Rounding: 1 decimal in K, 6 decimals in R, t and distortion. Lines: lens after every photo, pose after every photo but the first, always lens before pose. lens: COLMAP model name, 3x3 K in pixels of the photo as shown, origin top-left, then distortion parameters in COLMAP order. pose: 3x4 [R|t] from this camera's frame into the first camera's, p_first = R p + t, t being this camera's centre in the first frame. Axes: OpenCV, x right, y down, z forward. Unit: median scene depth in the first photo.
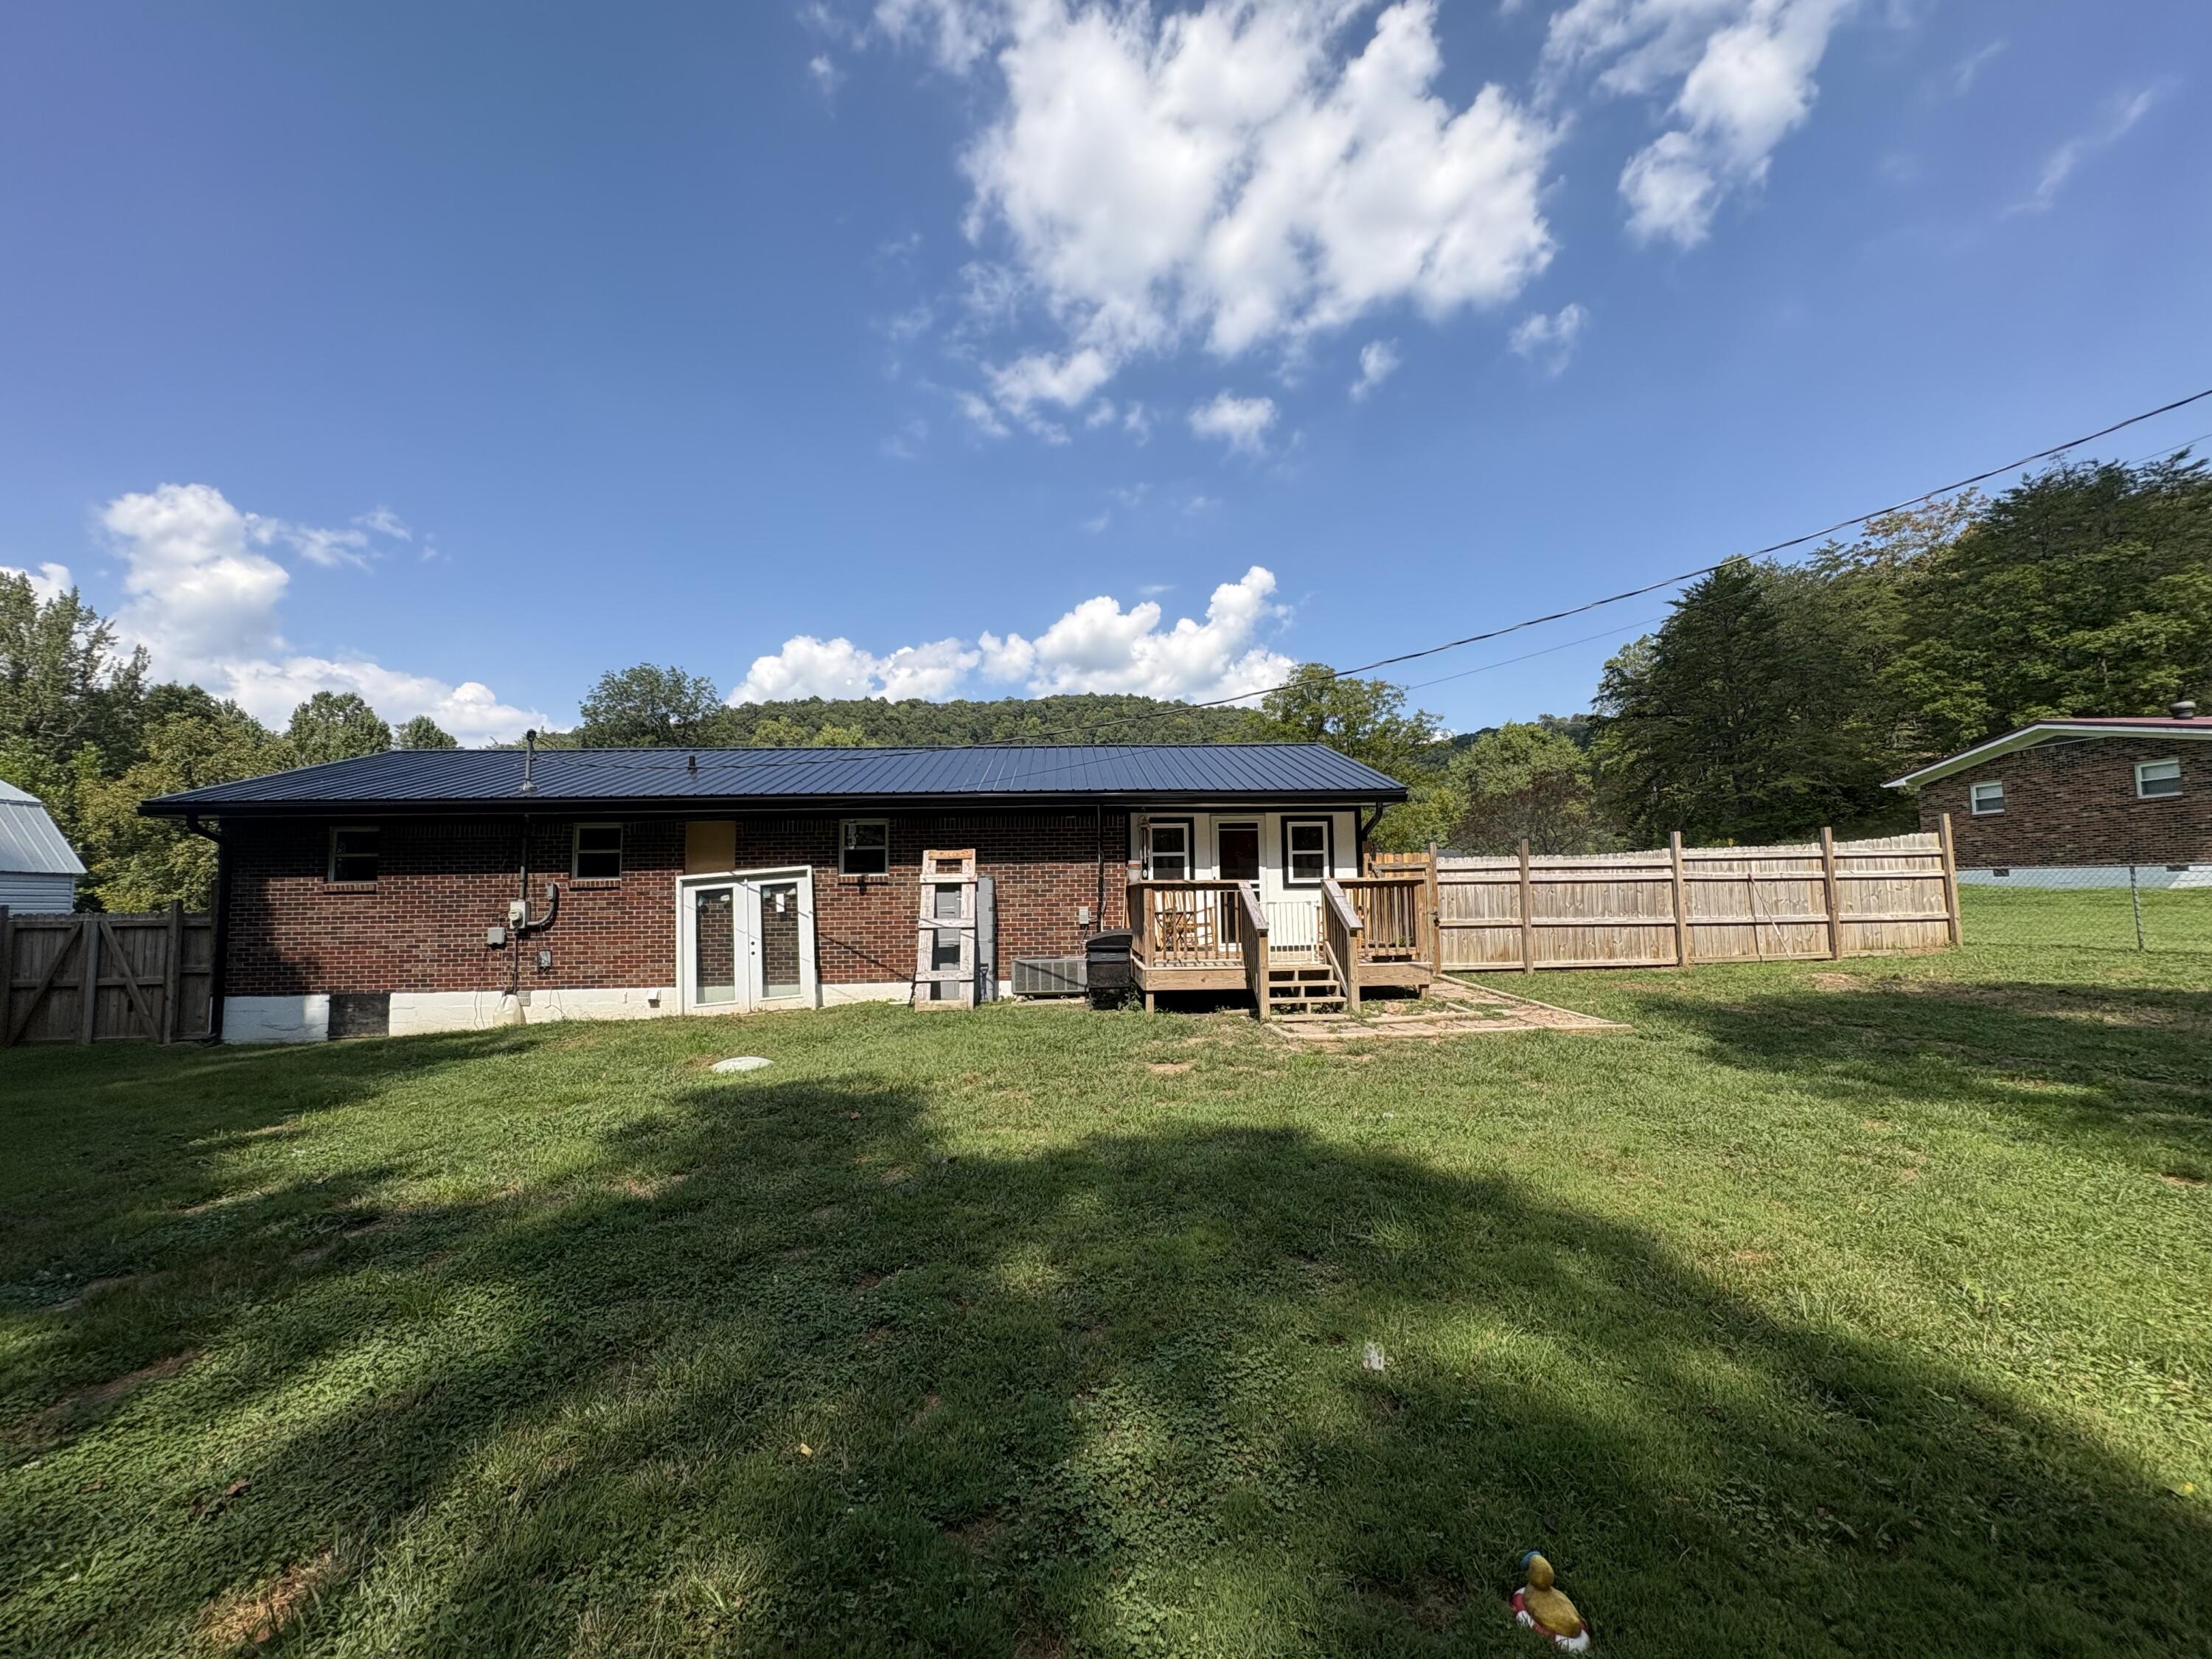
lens RADIAL K [[879.7, 0, 1103.9], [0, 879.7, 838.1], [0, 0, 1]] dist [-0.000116, 0.000125]
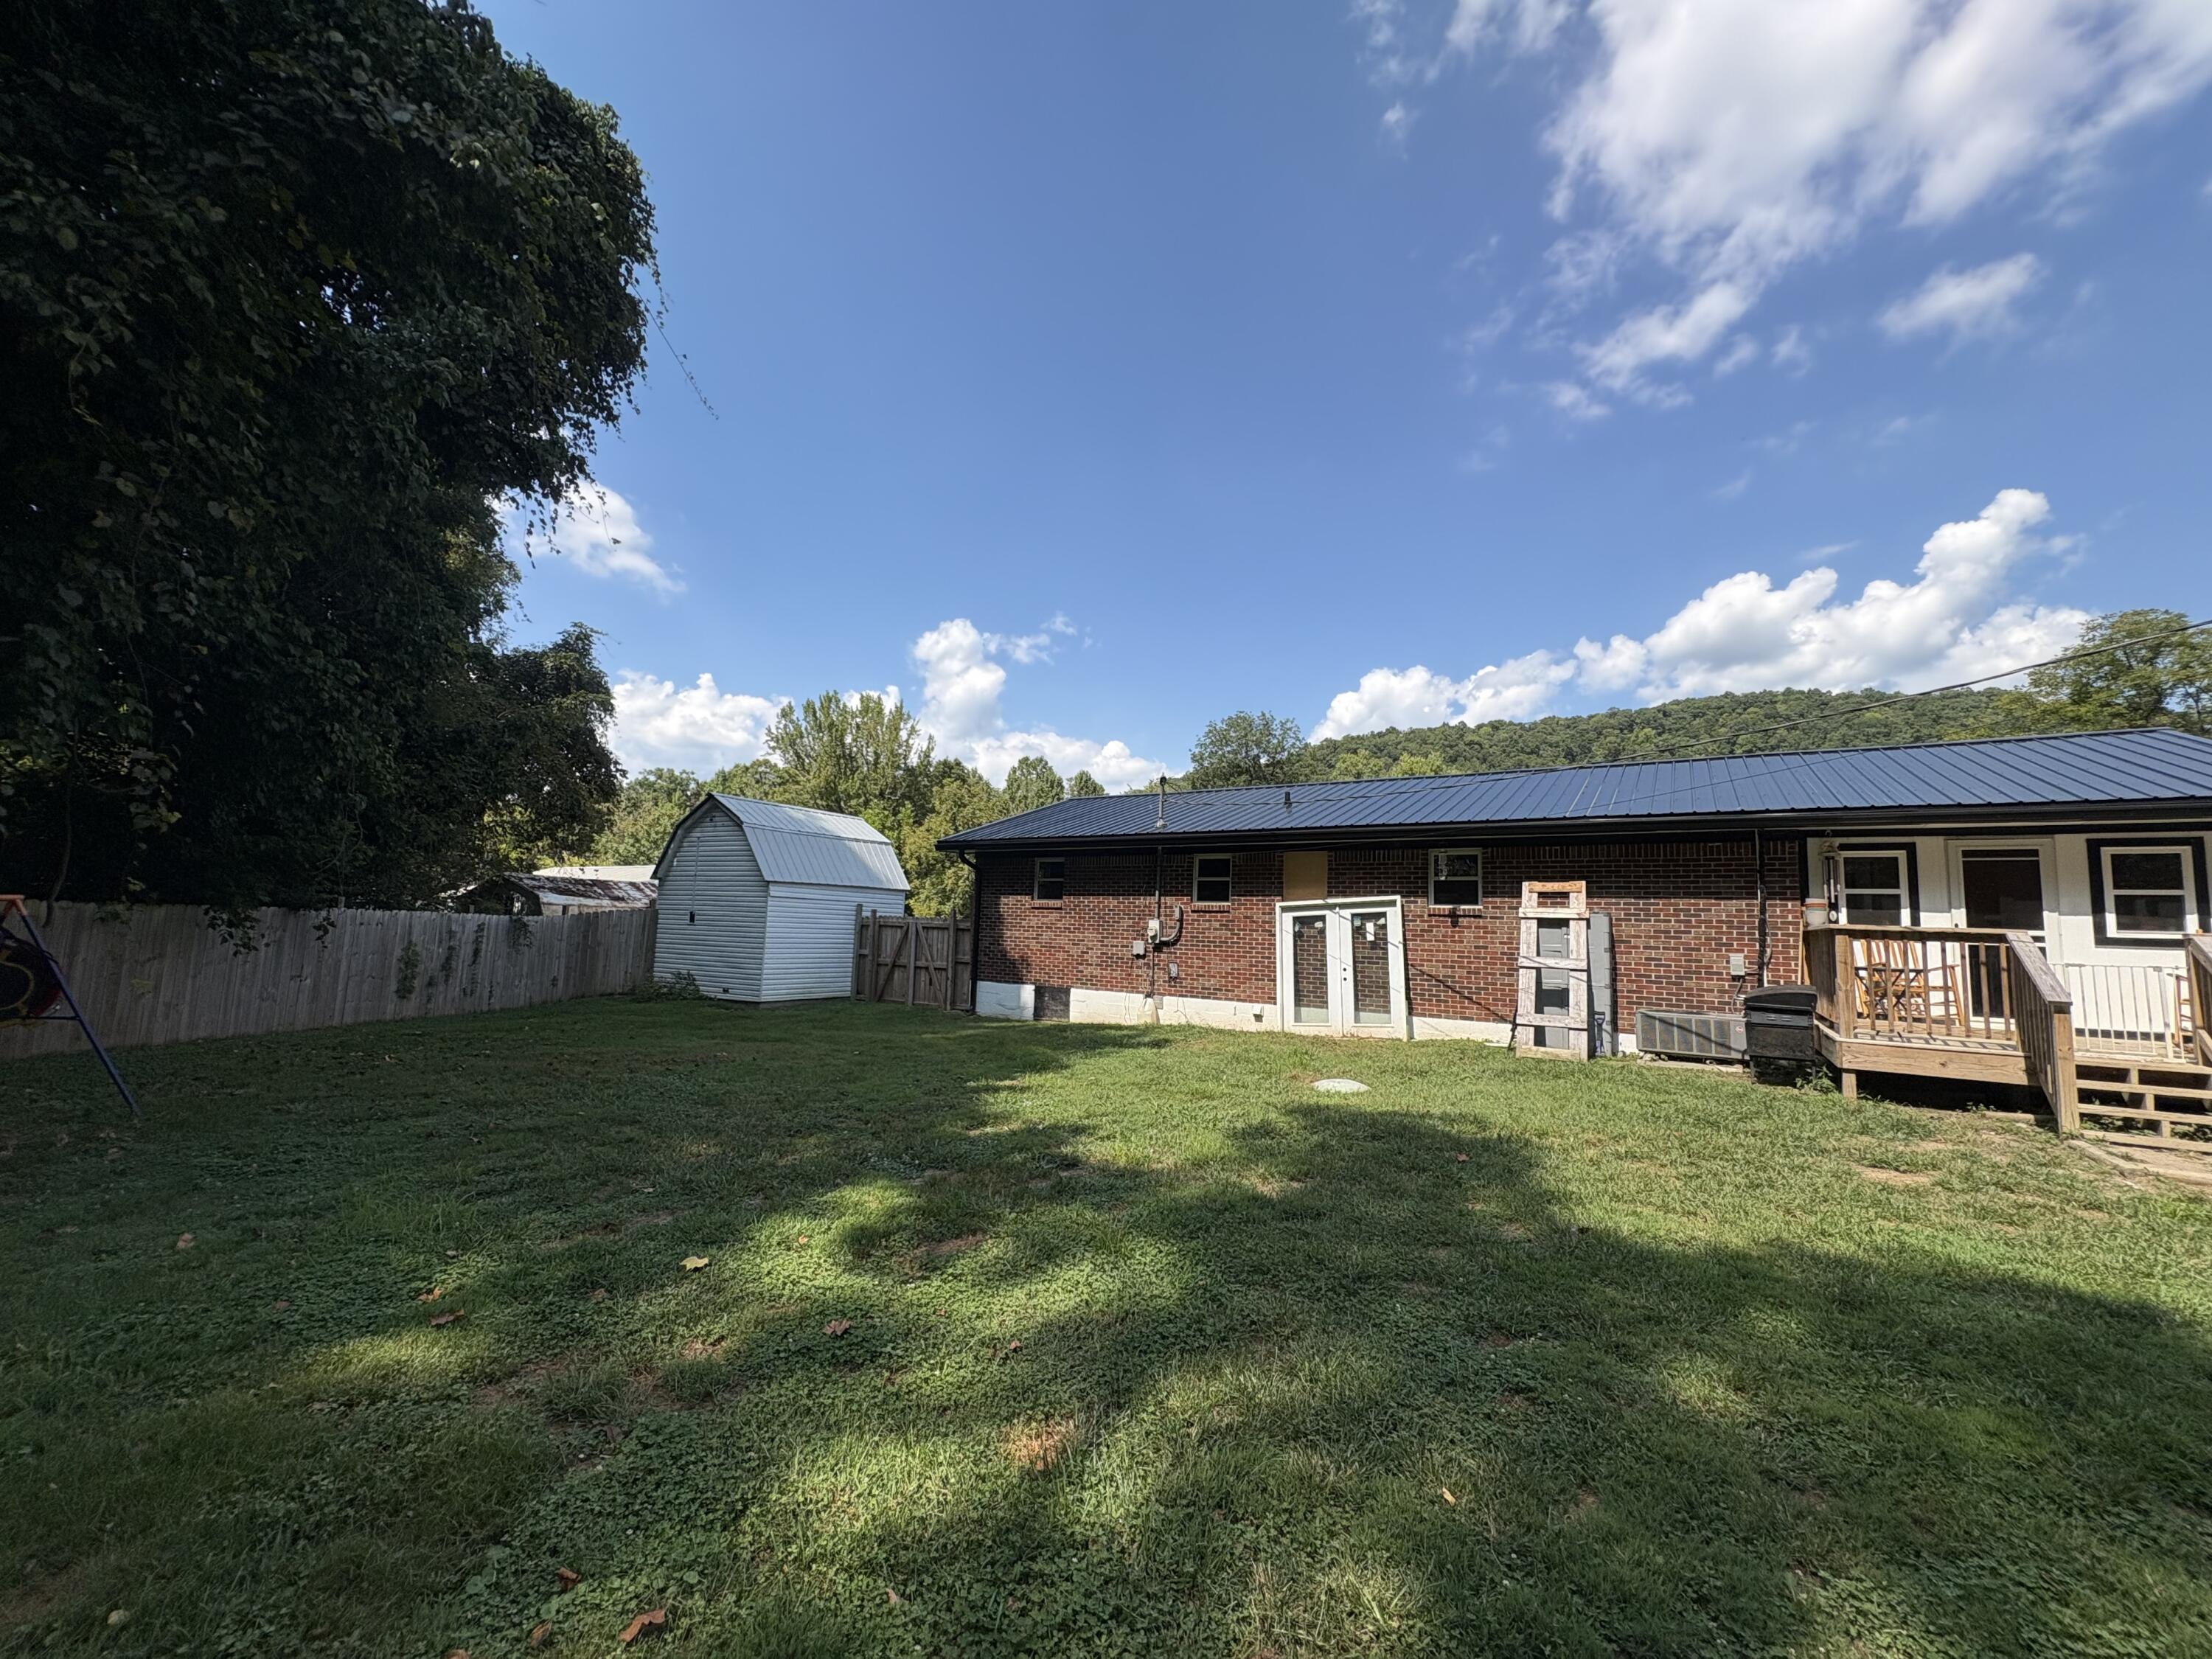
lens RADIAL K [[879.7, 0, 1105.1], [0, 879.7, 836.1], [0, 0, 1]] dist [-0.000116, 0.000125]
pose [[0.806649, -0.017196, -0.590781, -0.011448], [-0.004280, 0.999380, -0.034933, 0.000099], [0.591015, 0.030707, 0.806076, -0.006604]]
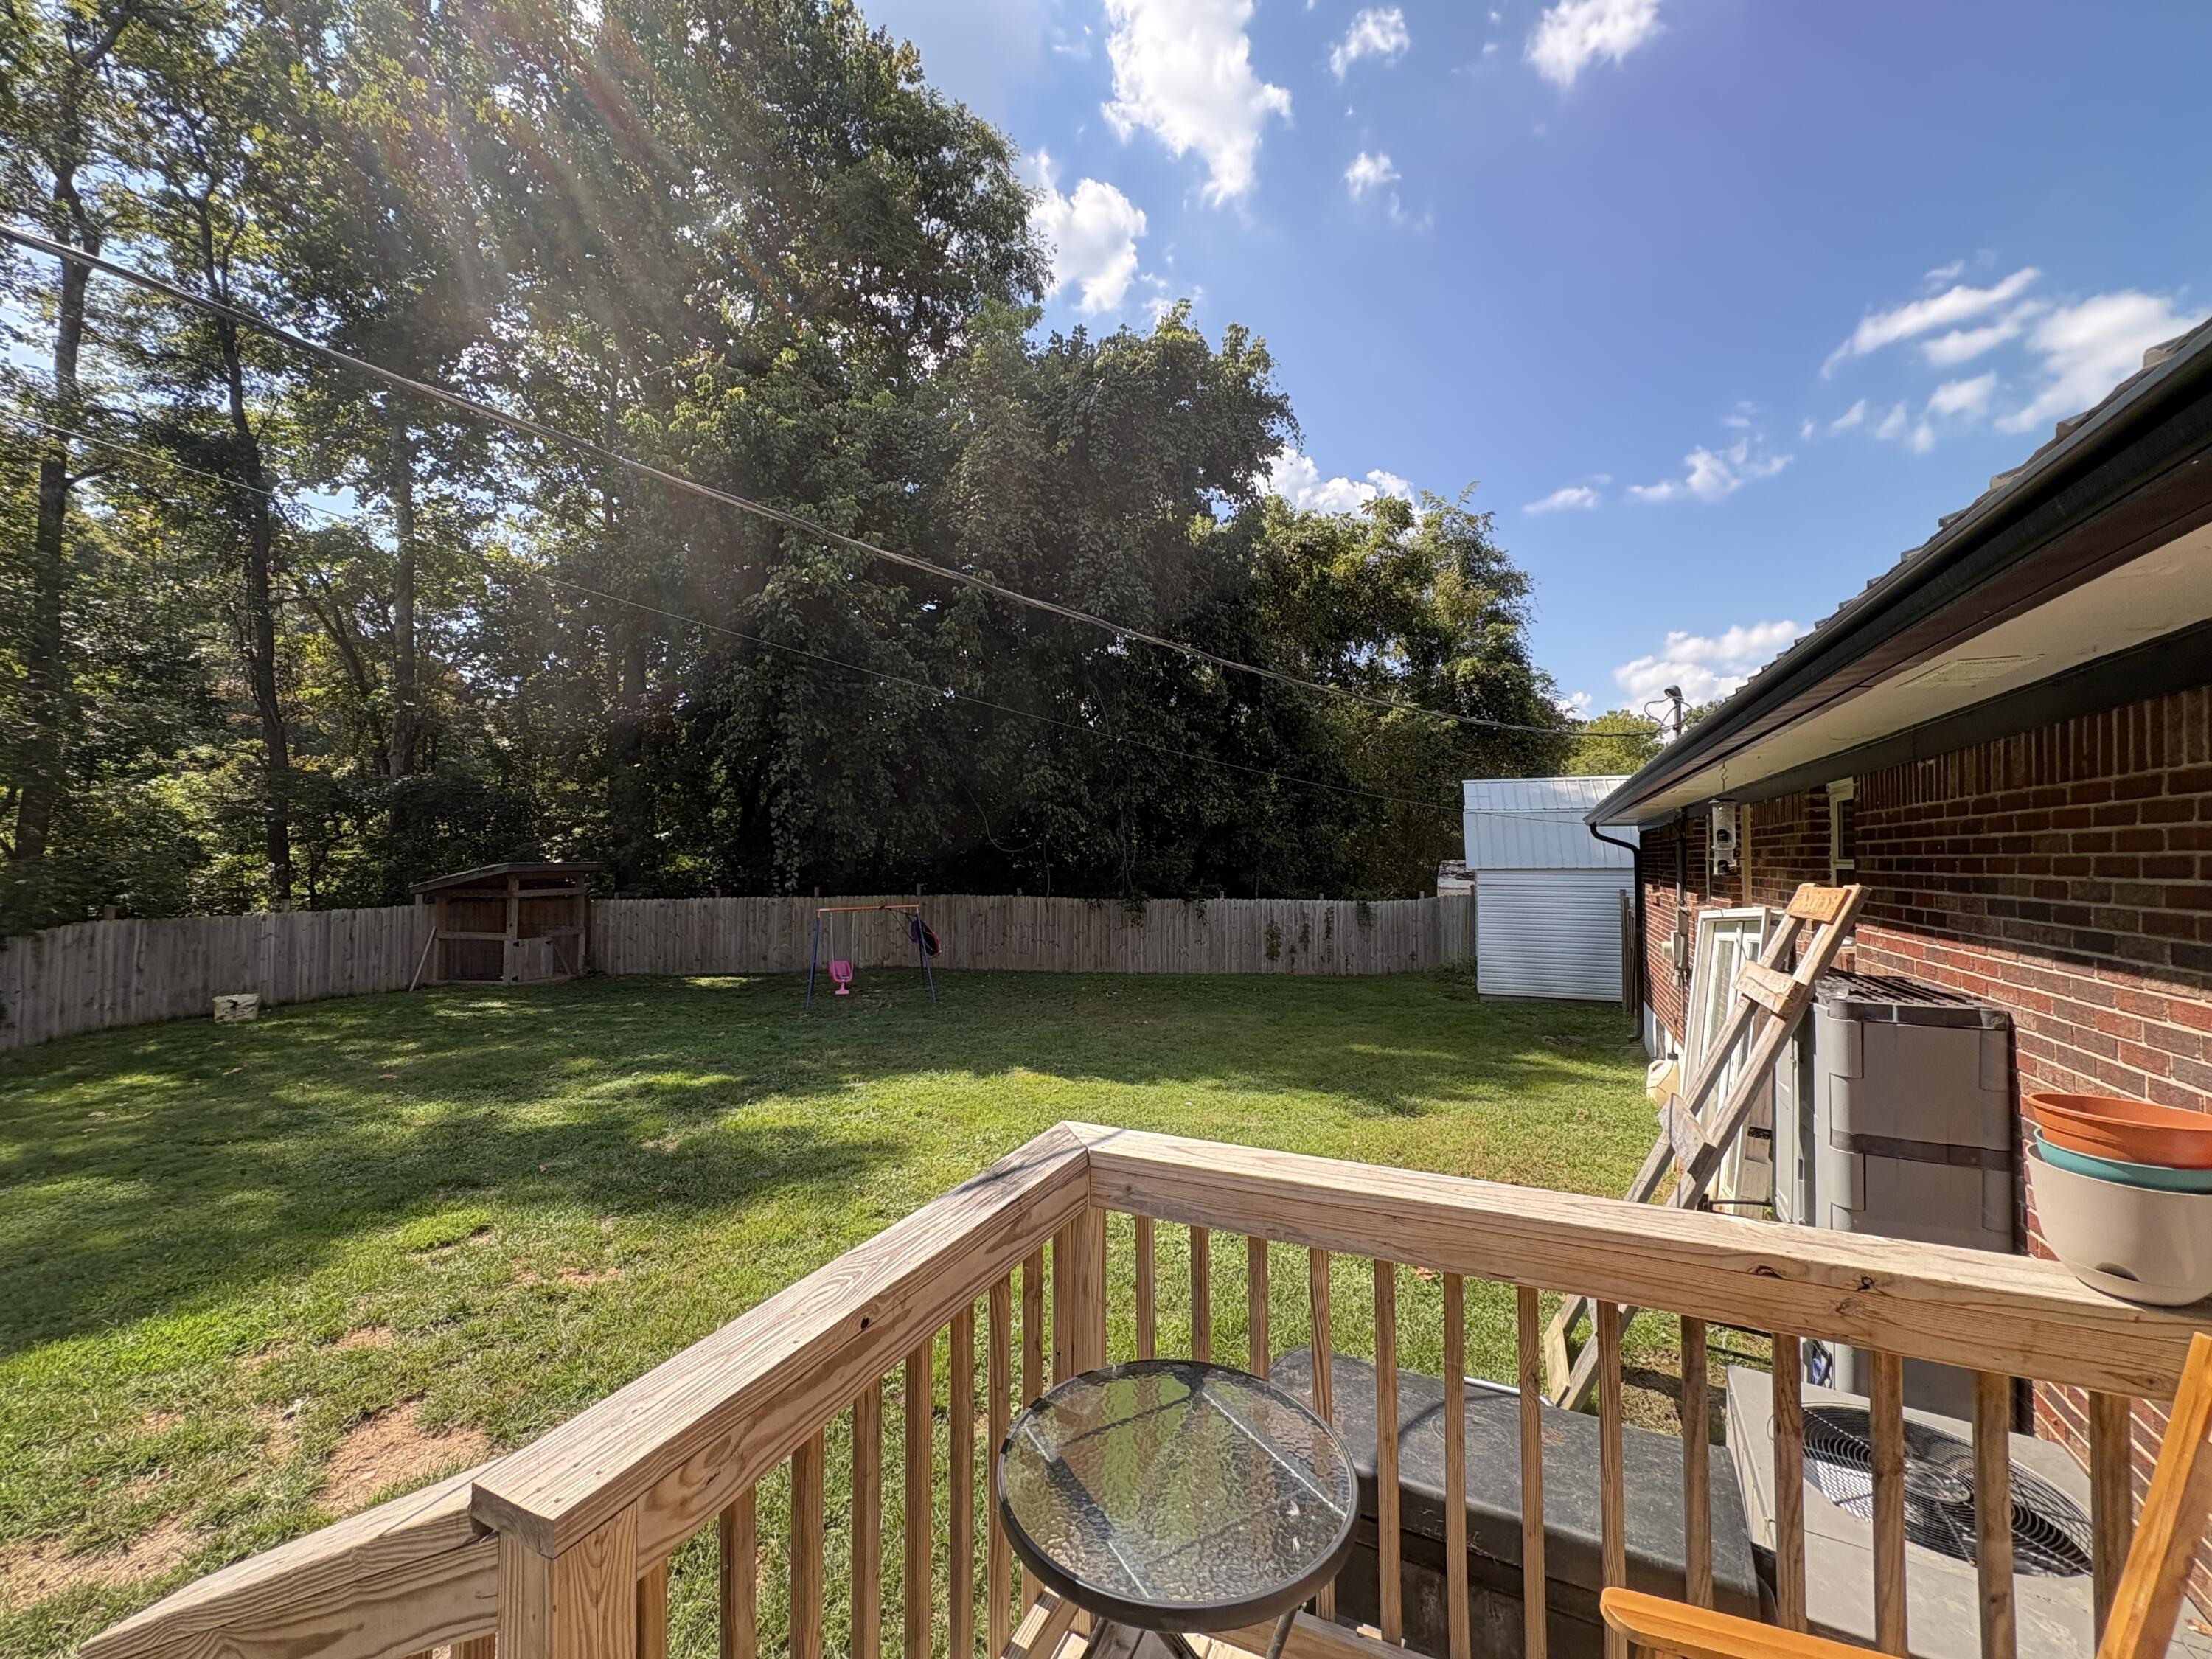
lens RADIAL K [[879.7, 0, 1110.5], [0, 879.7, 832.9], [0, 0, 1]] dist [-0.000116, 0.000125]
pose [[-0.482067, -0.007010, -0.876106, 0.157145], [0.071287, 0.996339, -0.047197, -0.004340], [0.873229, -0.085207, -0.479803, 0.926817]]
